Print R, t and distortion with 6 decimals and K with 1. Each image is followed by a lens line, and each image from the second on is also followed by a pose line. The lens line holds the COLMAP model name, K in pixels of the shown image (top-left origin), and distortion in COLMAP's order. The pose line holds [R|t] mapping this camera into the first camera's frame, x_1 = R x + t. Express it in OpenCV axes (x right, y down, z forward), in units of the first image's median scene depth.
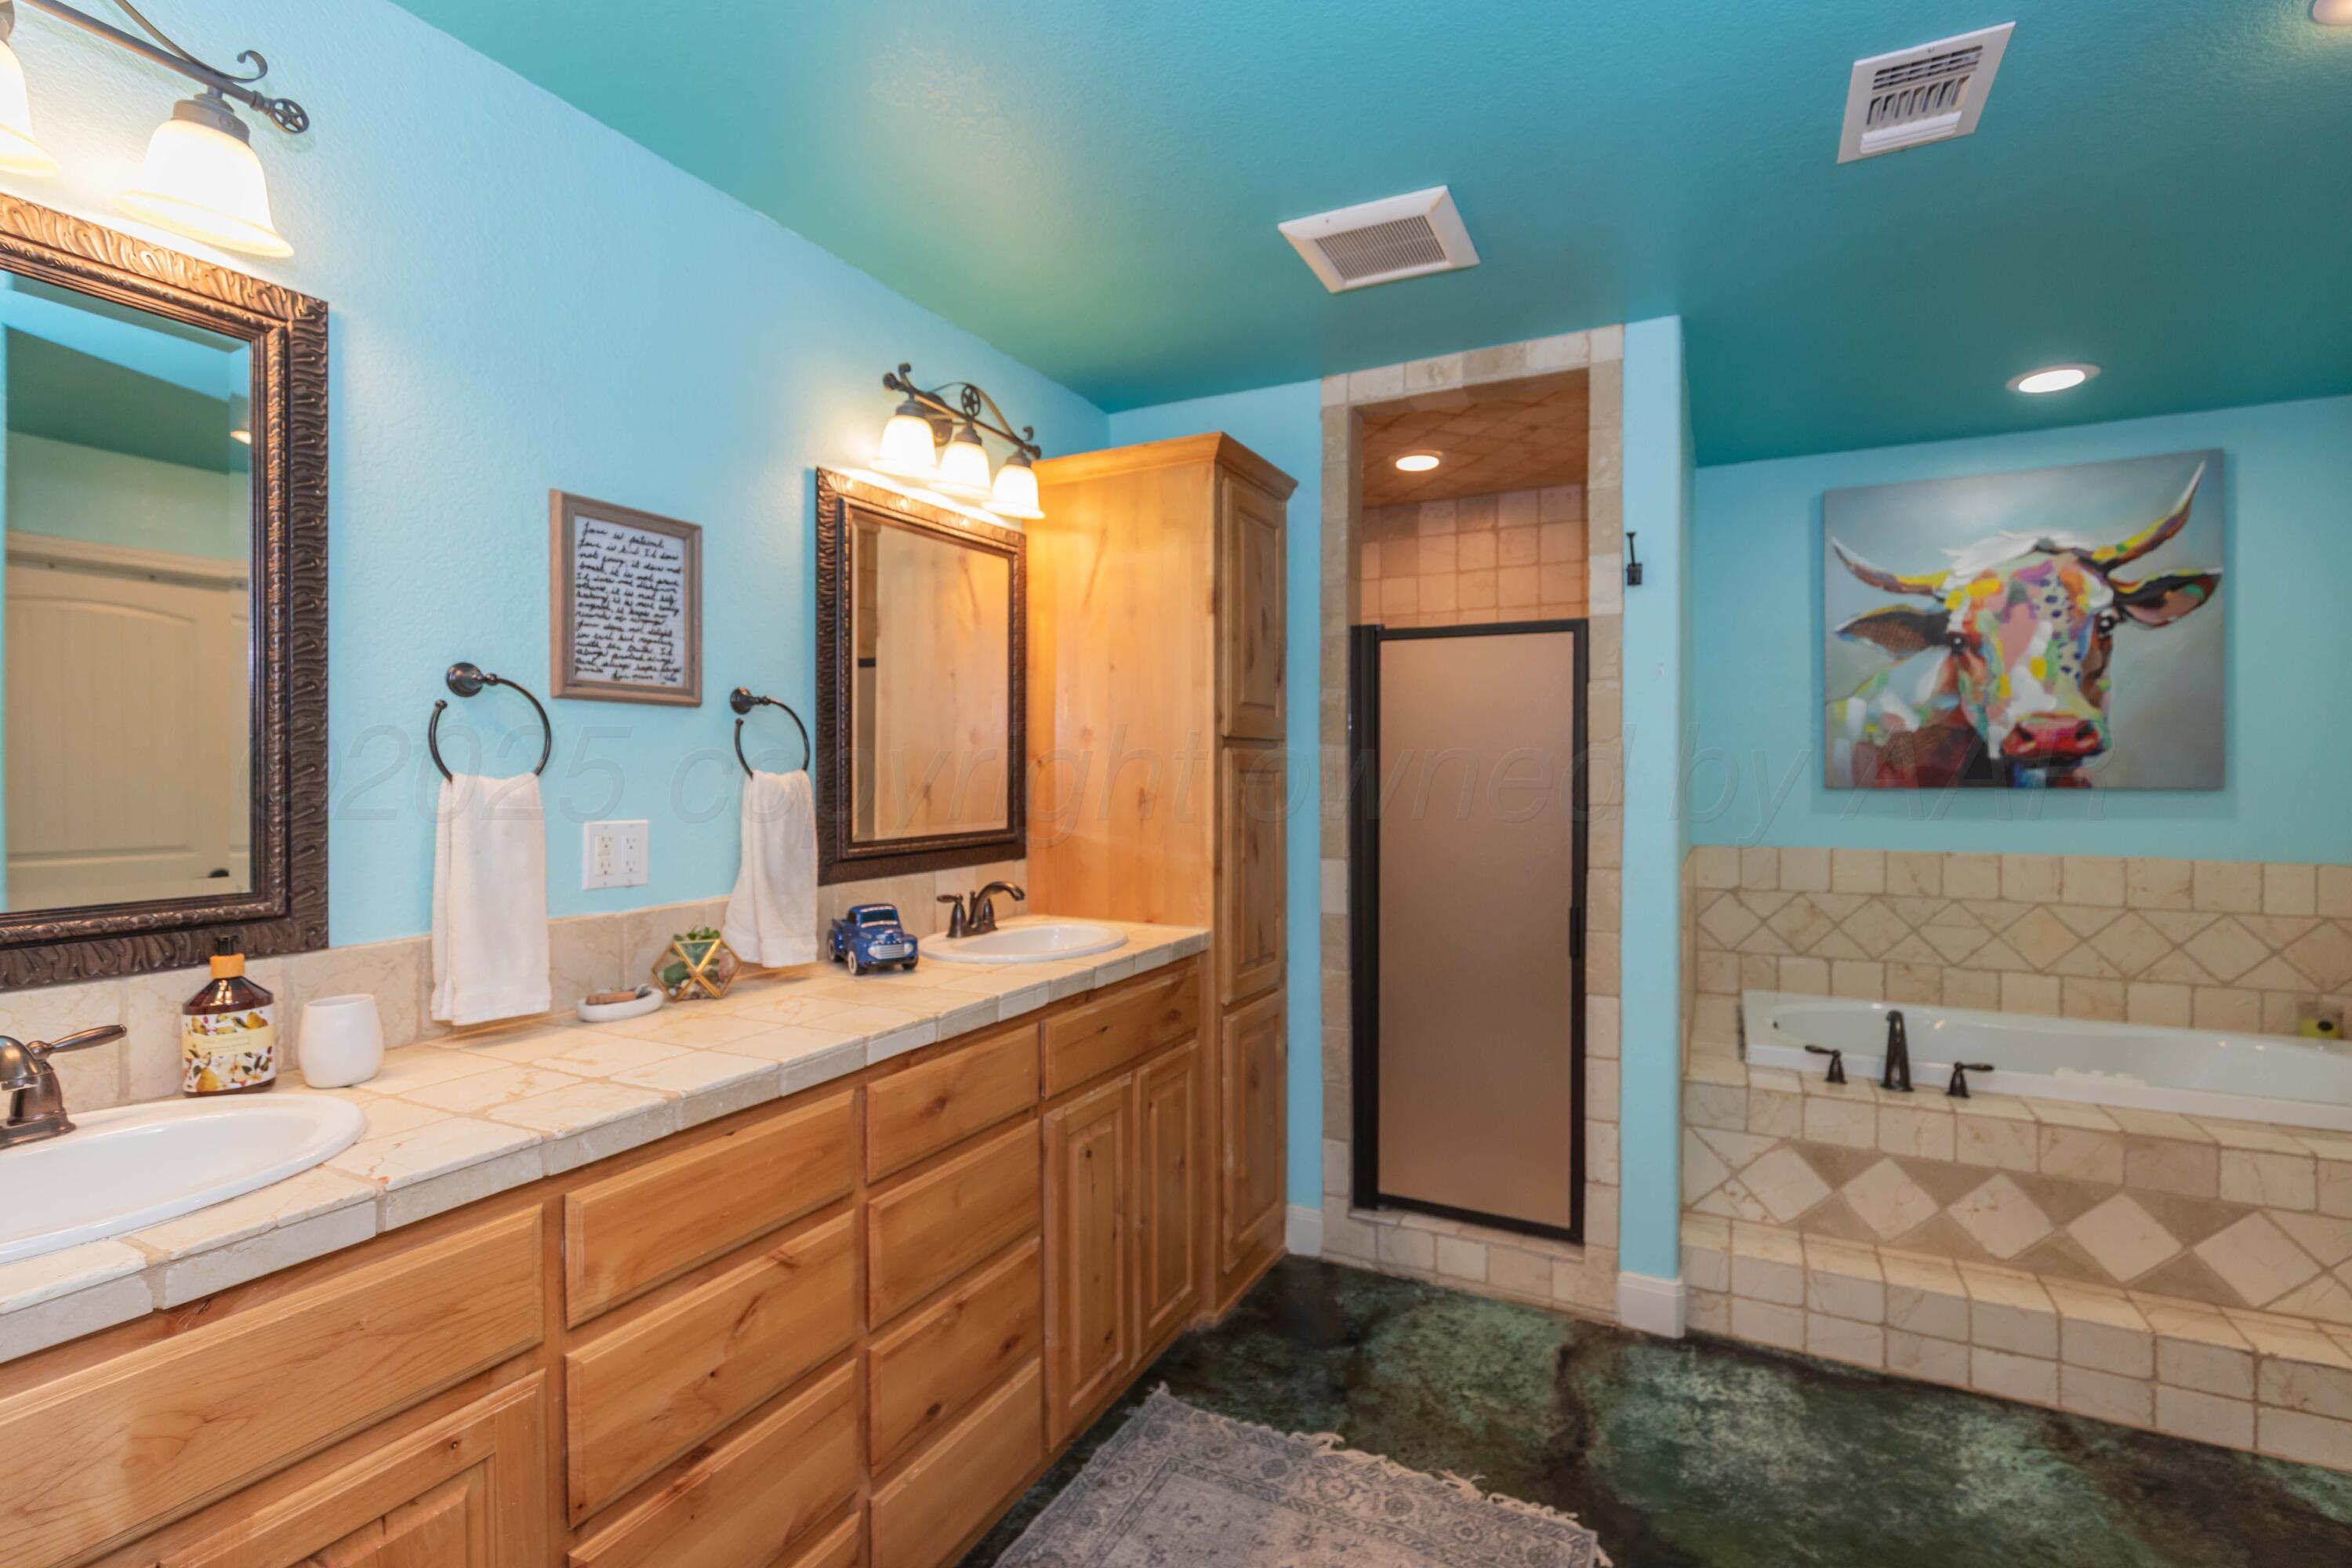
lens RADIAL K [[1067.4, 0, 1176.4], [0, 1067.4, 790.1], [0, 0, 1]] dist [-0.000434, 0.000013]
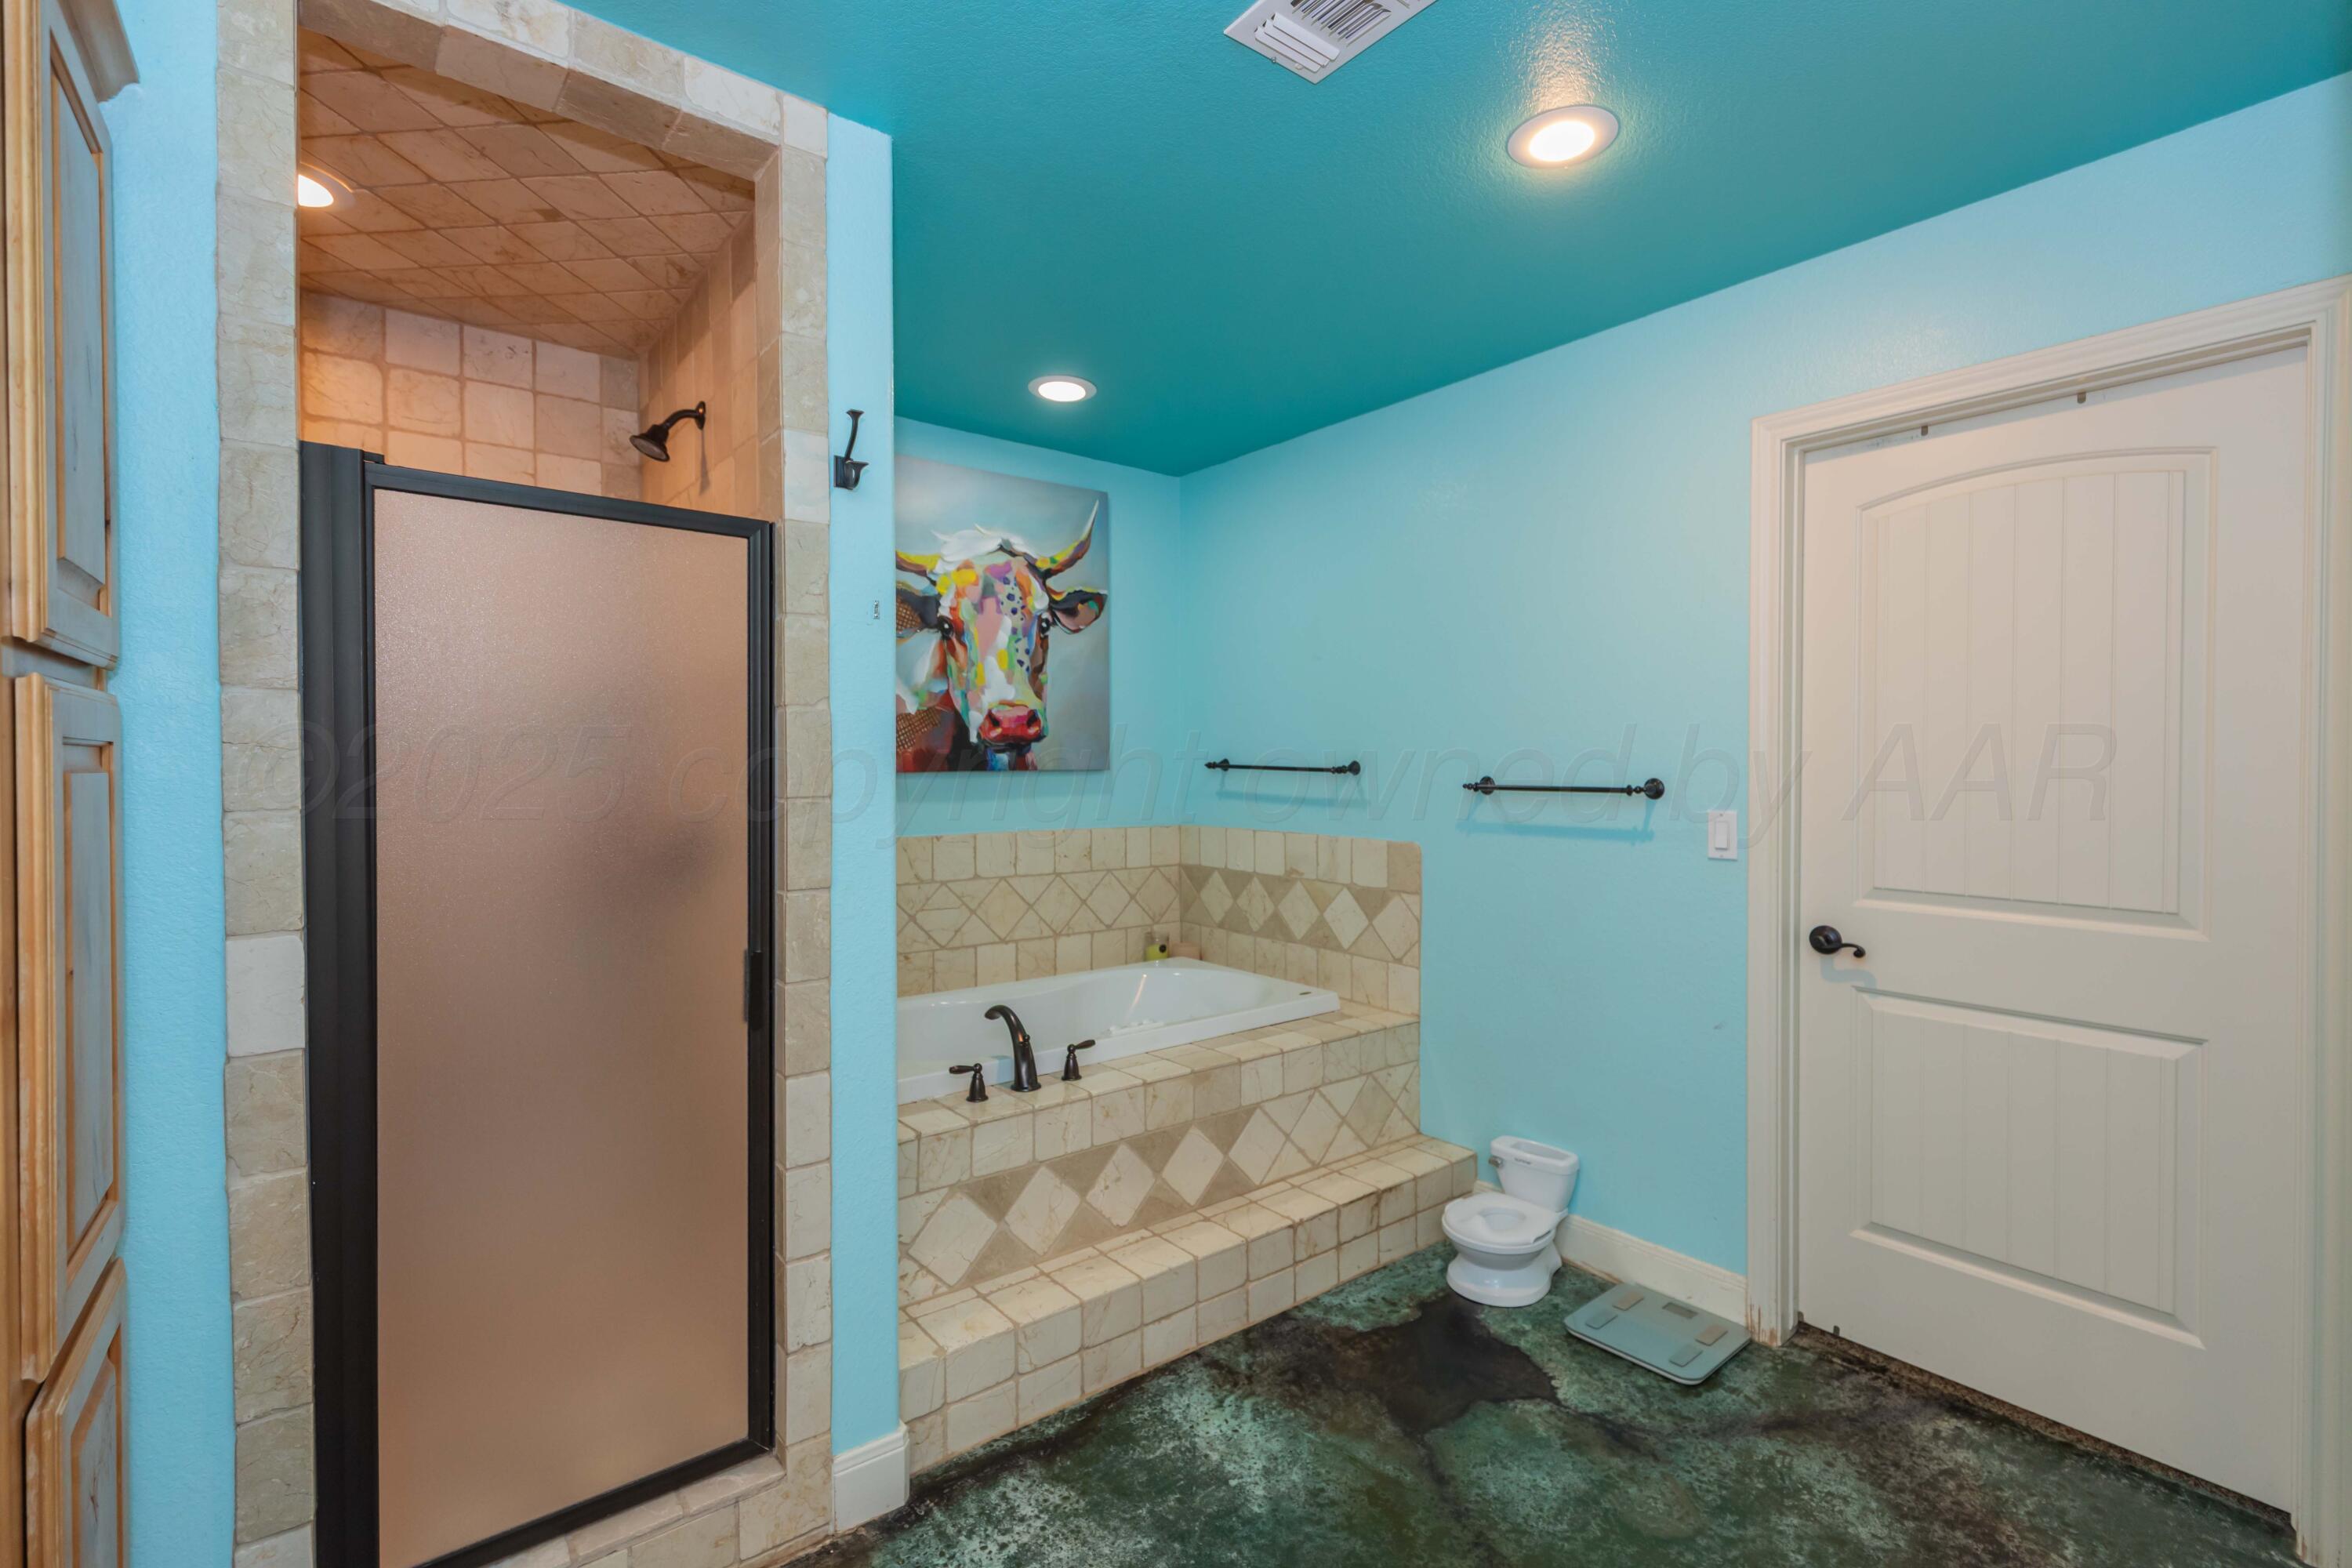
lens RADIAL K [[1075.4, 0, 1223.6], [0, 1075.4, 775.5], [0, 0, 1]] dist [0.011863, -0.000264]
pose [[0.405269, -0.013439, 0.914099, -0.129569], [0.019568, 0.999790, 0.006024, 0.000784], [-0.913988, 0.015446, 0.405447, 0.479008]]
